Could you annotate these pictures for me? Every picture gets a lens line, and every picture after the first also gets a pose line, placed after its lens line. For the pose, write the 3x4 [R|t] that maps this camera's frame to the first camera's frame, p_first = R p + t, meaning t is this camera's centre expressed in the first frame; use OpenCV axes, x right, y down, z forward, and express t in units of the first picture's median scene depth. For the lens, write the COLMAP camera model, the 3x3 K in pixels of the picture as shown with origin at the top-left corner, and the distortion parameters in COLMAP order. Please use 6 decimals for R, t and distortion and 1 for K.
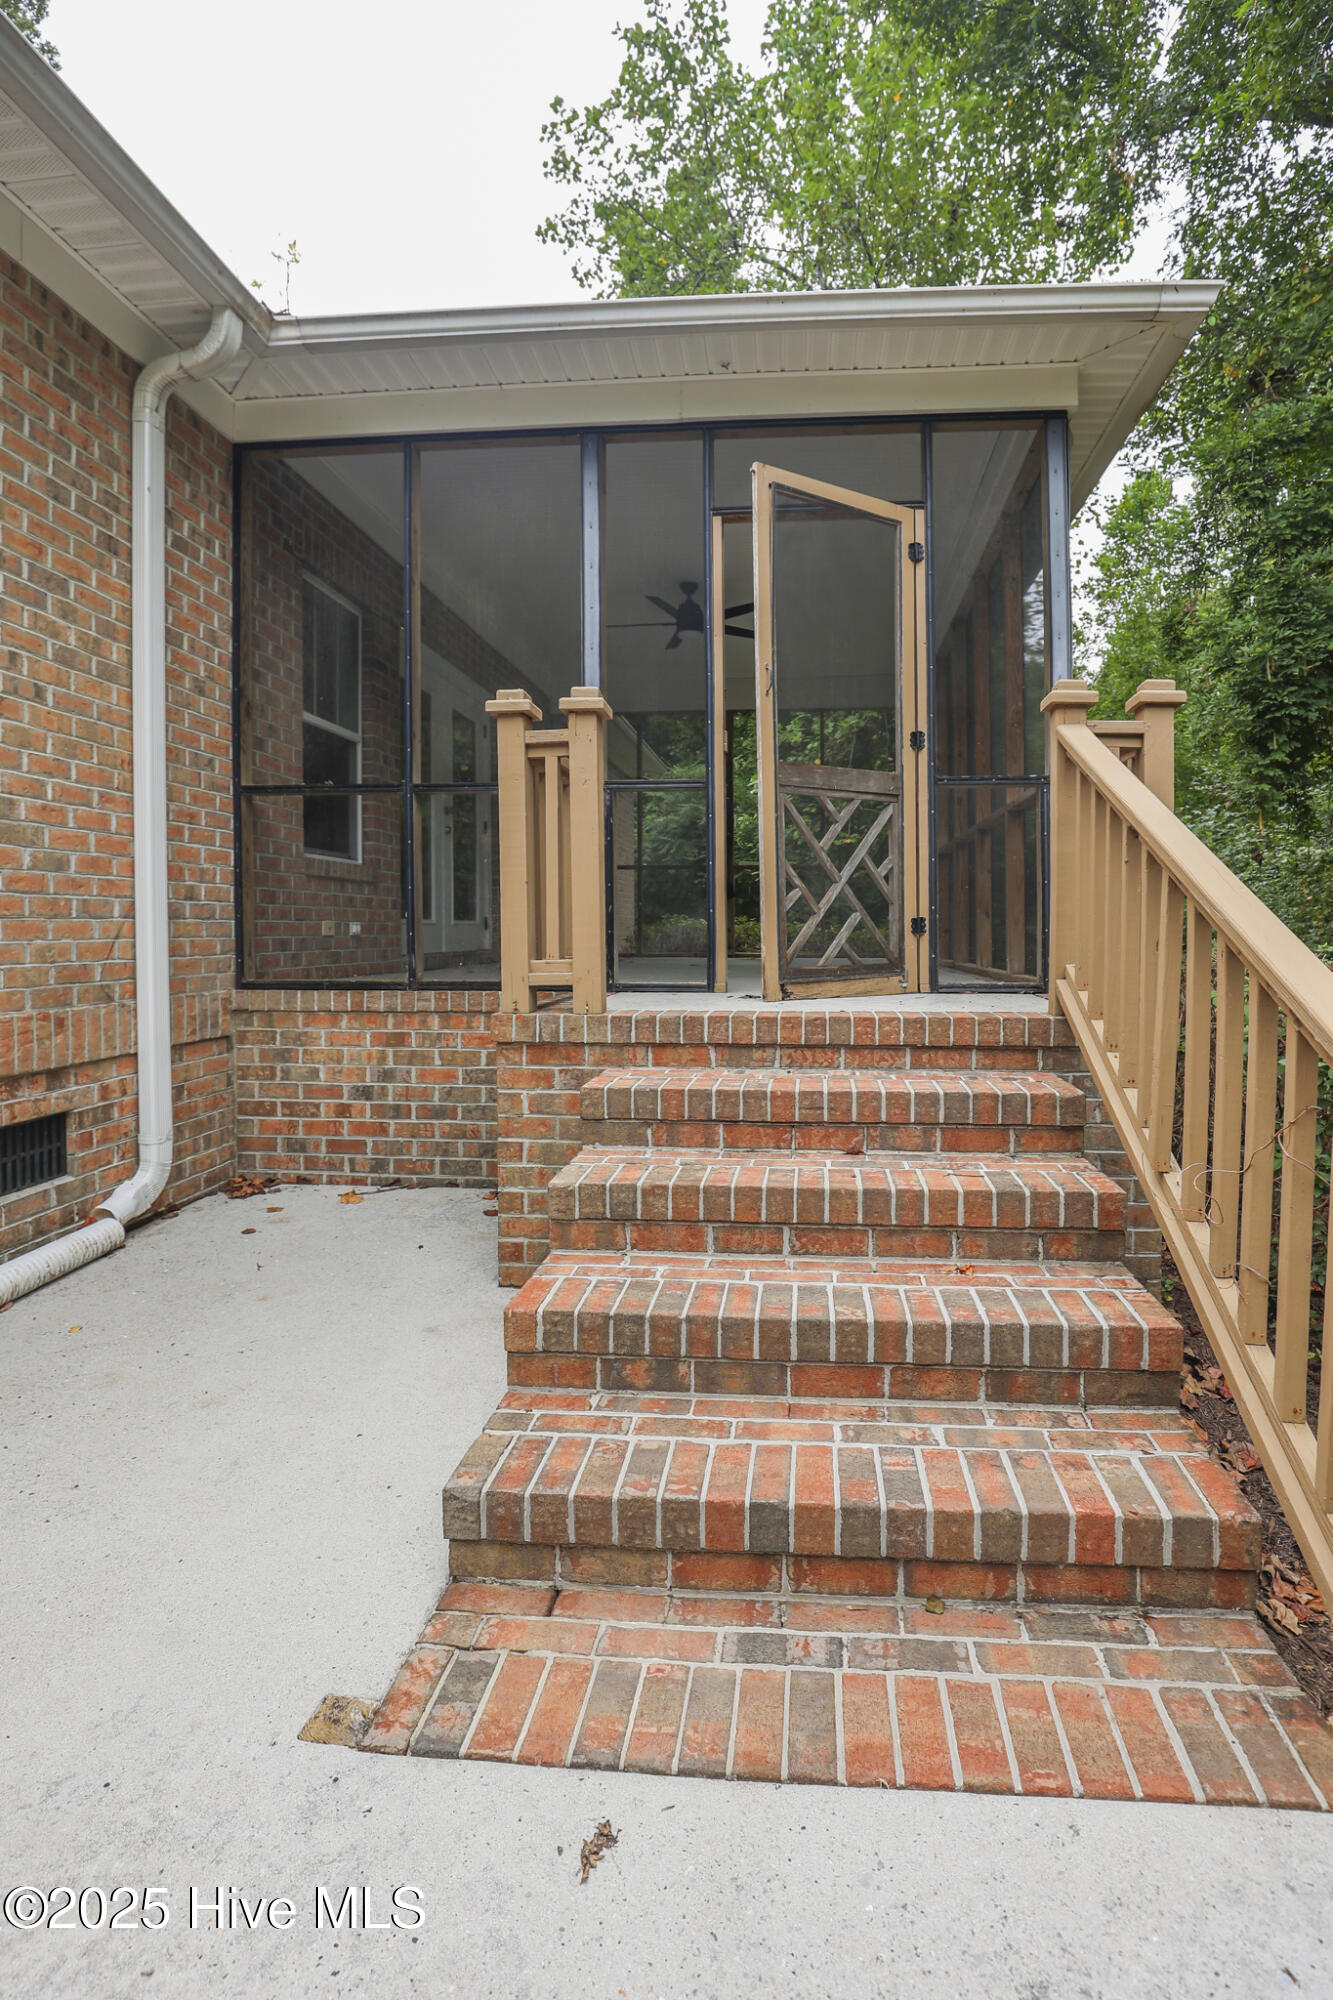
lens RADIAL K [[952.8, 0, 696.7], [0, 952.8, 953.2], [0, 0, 1]] dist [-0.031445, 0.002019]
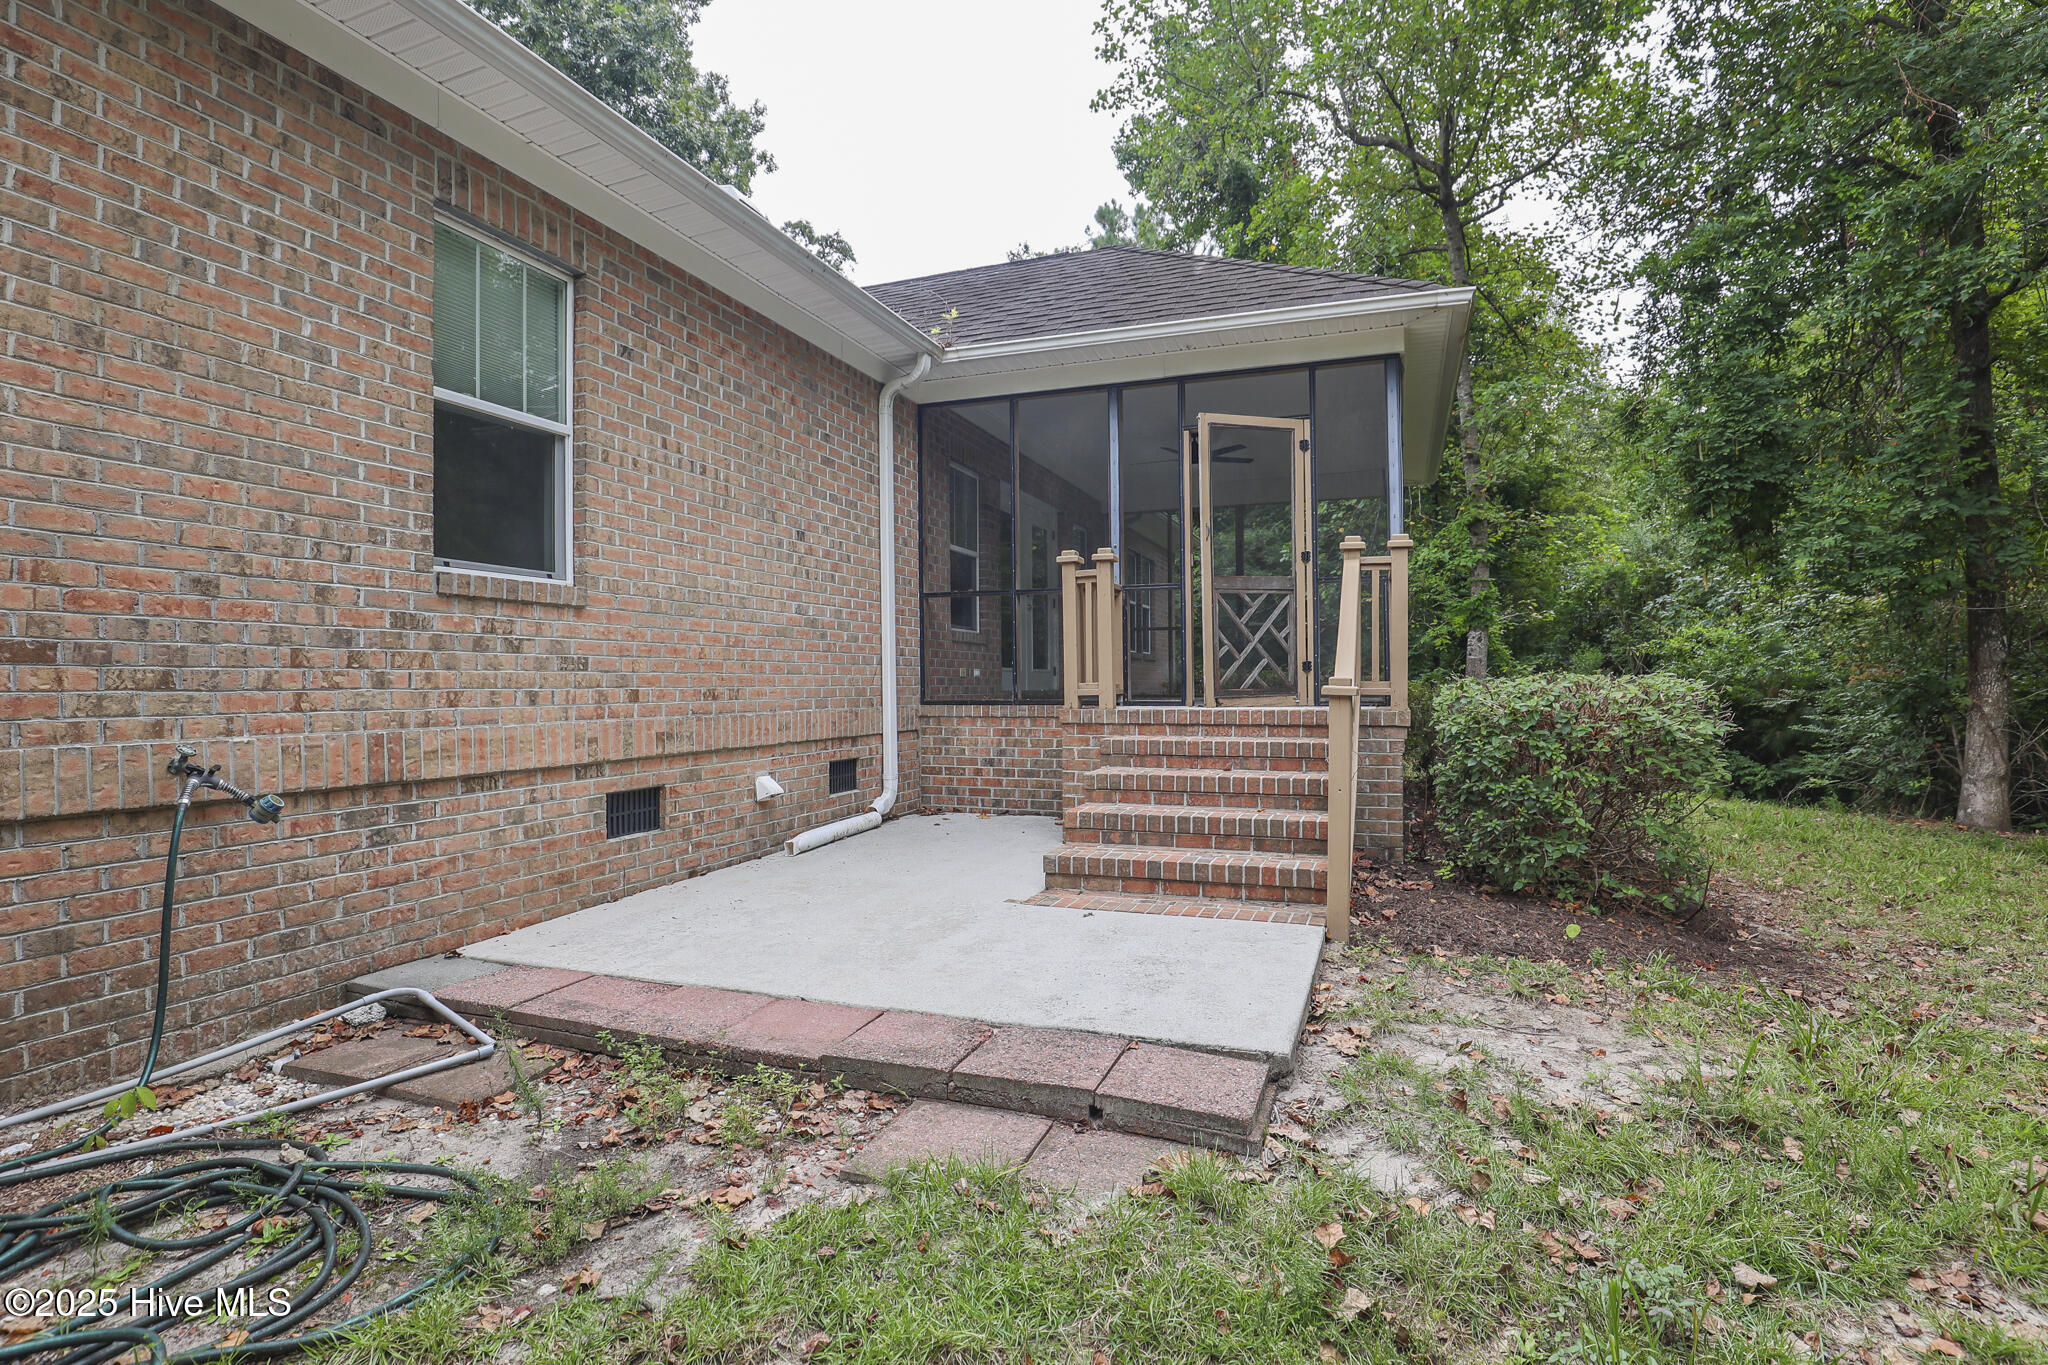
lens RADIAL K [[975.7, 0, 1030.5], [0, 975.7, 679.3], [0, 0, 1]] dist [-0.031445, 0.002019]
pose [[0.971623, -0.006521, -0.236443, 0.167684], [-0.000976, 0.999501, -0.031577, 0.049946], [0.236531, 0.030912, 0.971132, -0.803803]]
